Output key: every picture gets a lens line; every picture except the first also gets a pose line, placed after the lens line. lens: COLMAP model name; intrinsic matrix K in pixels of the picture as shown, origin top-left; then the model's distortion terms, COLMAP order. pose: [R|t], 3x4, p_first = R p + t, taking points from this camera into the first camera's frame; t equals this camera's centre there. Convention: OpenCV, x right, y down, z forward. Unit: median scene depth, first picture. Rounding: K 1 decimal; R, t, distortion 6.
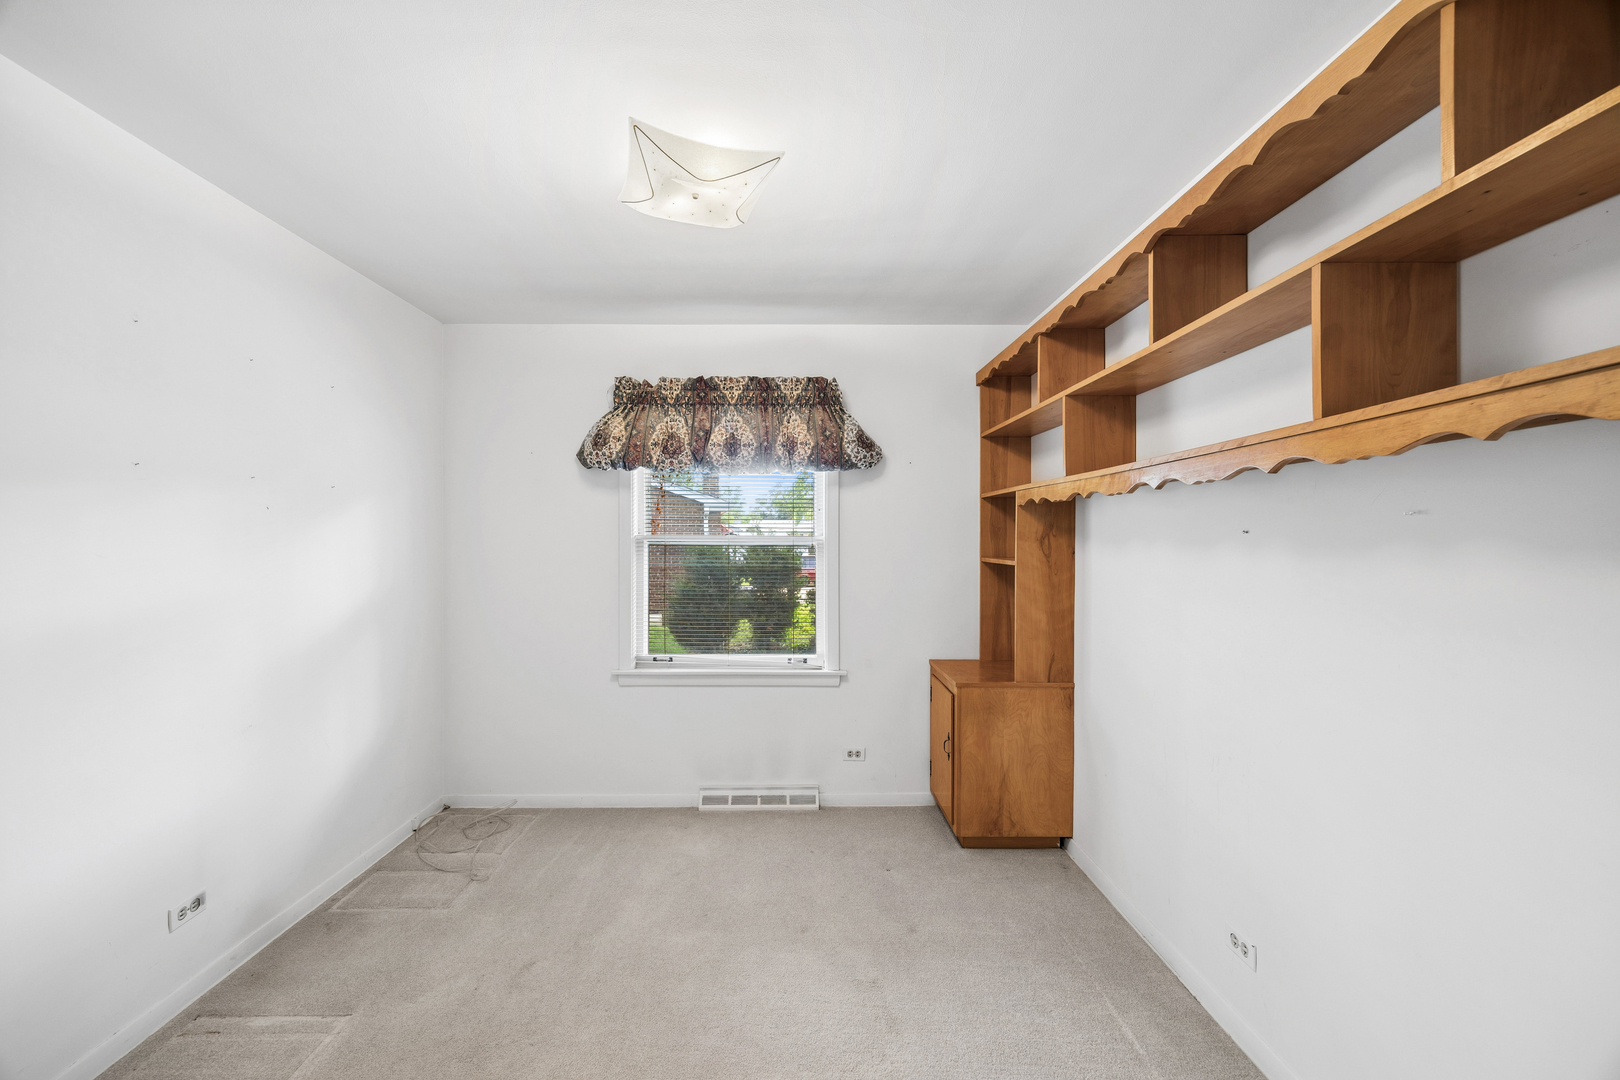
lens RADIAL K [[622.4, 0, 813.3], [0, 622.4, 539.1], [0, 0, 1]] dist [-0.000463, -0.000159]
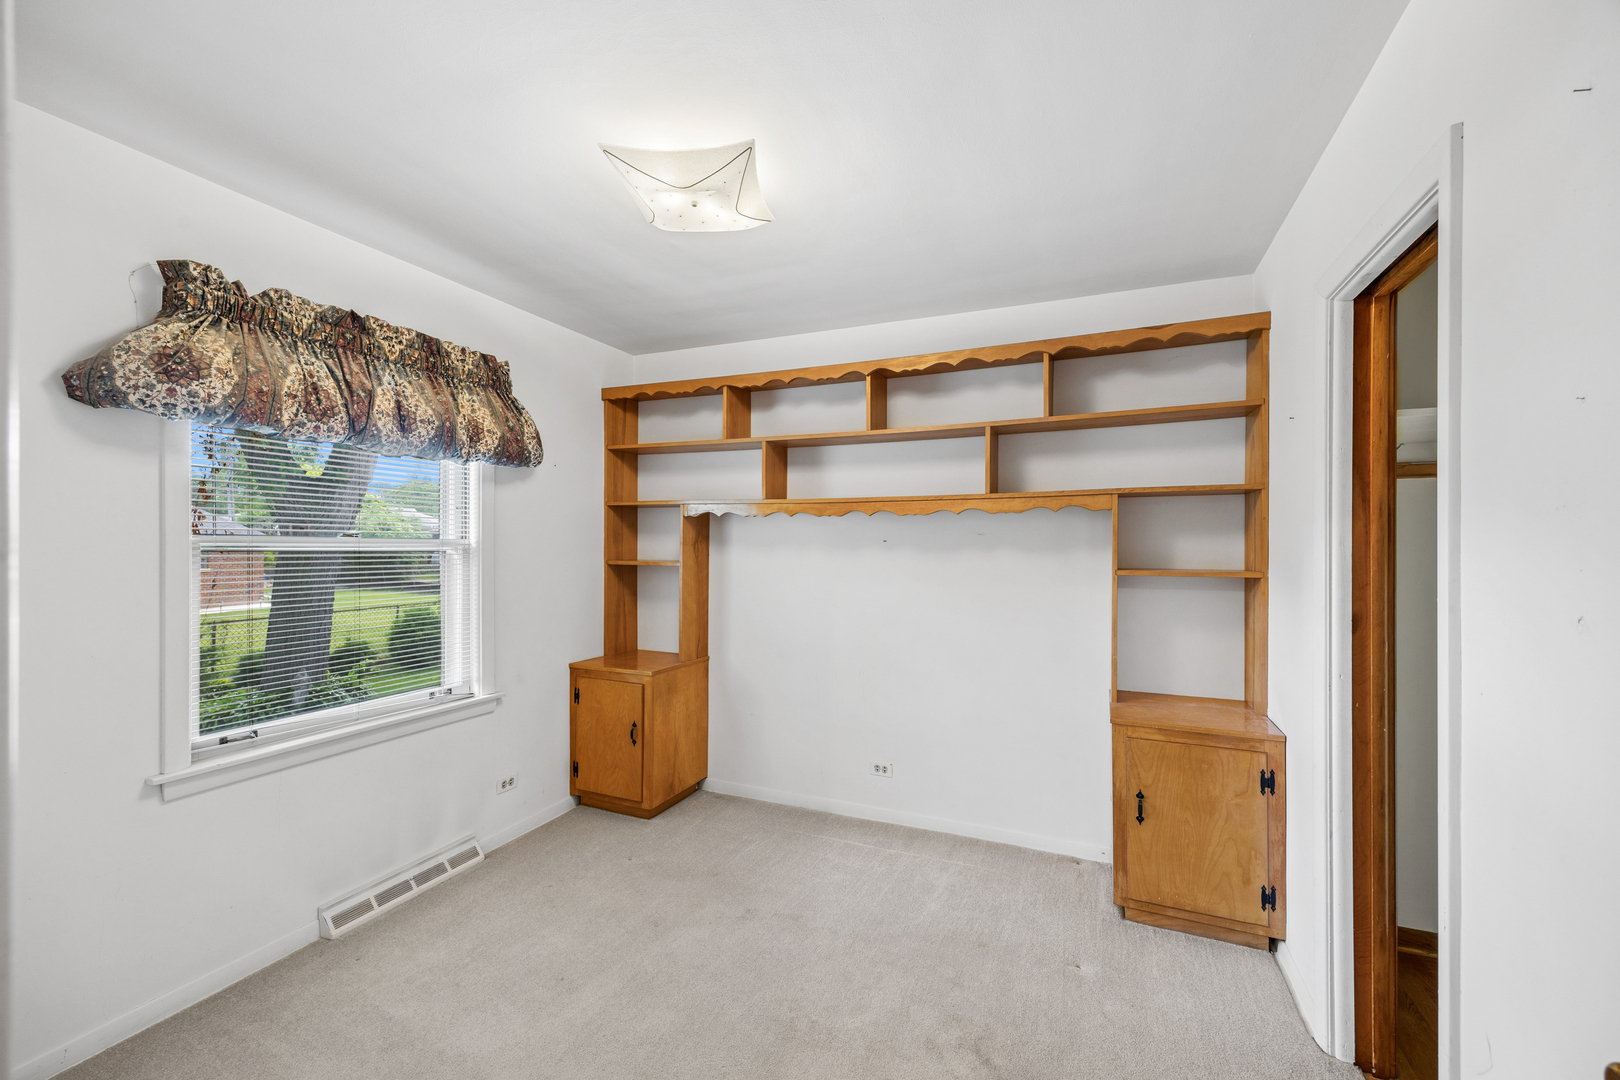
lens RADIAL K [[622.4, 0, 813.3], [0, 622.4, 539.1], [0, 0, 1]] dist [-0.000463, -0.000159]
pose [[0.423386, 0.008264, 0.905912, -0.594655], [-0.004963, 0.999965, -0.006803, -0.002418], [-0.905936, -0.001615, 0.423412, 0.234986]]
